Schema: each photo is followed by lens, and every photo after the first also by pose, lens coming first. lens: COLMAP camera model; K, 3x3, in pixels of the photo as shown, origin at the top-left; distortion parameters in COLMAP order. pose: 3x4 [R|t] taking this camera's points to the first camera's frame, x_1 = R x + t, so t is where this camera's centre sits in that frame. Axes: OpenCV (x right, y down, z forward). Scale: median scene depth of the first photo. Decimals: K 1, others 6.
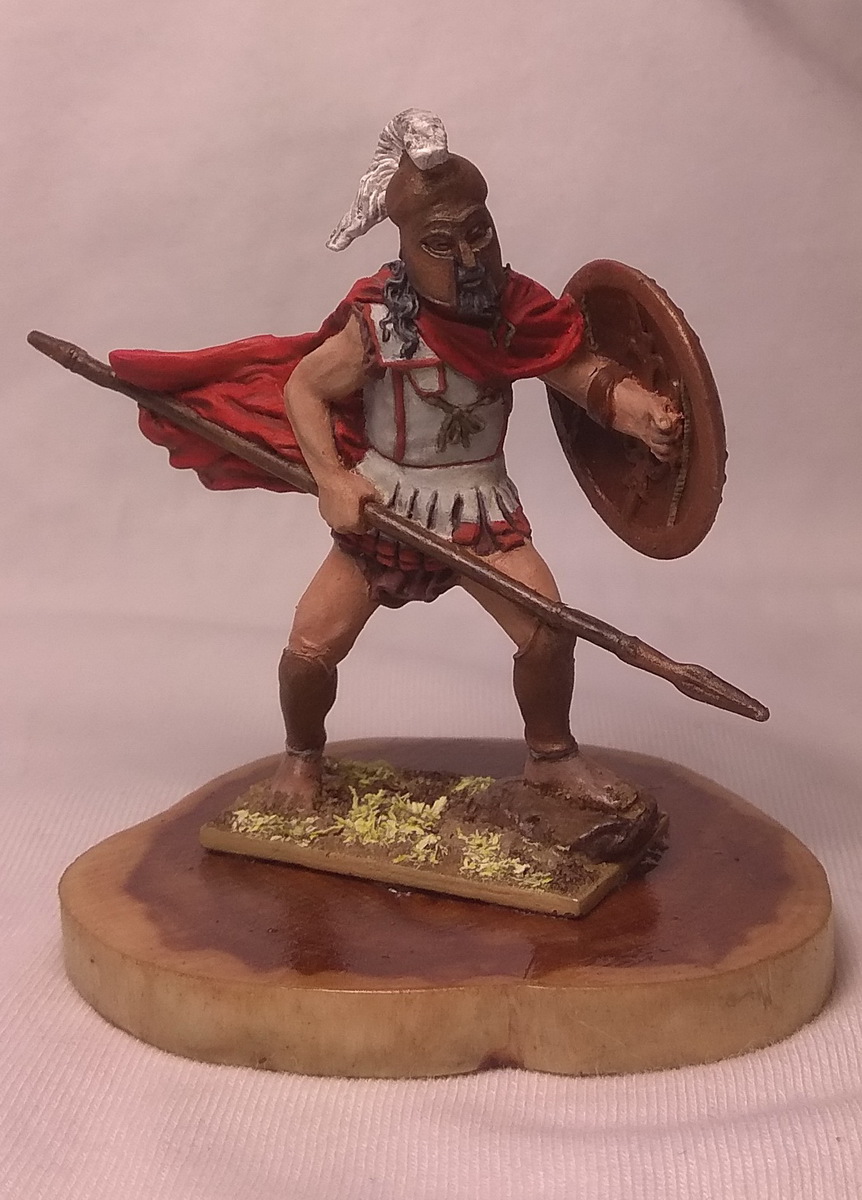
lens RADIAL K [[1092.1, 0, 431.0], [0, 1092.1, 600.0], [0, 0, 1]] dist [0.097986, -0.006585]
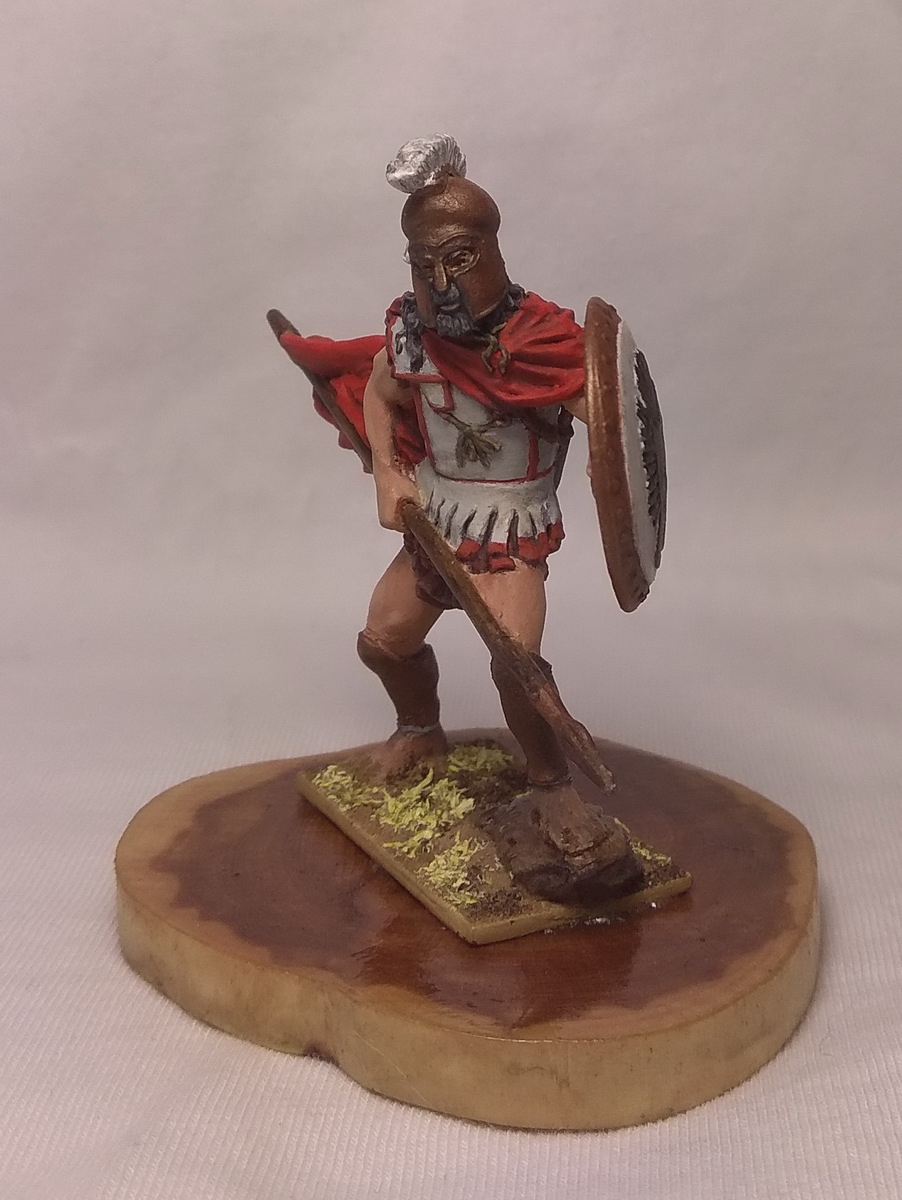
lens RADIAL K [[1051.3, 0, 451.0], [0, 1051.3, 600.0], [0, 0, 1]] dist [0.125779, 0.006054]
pose [[0.922136, 0.188417, -0.337883, 0.362254], [-0.181952, 0.981983, 0.051017, -0.062336], [0.341408, 0.014434, 0.939804, 0.073131]]
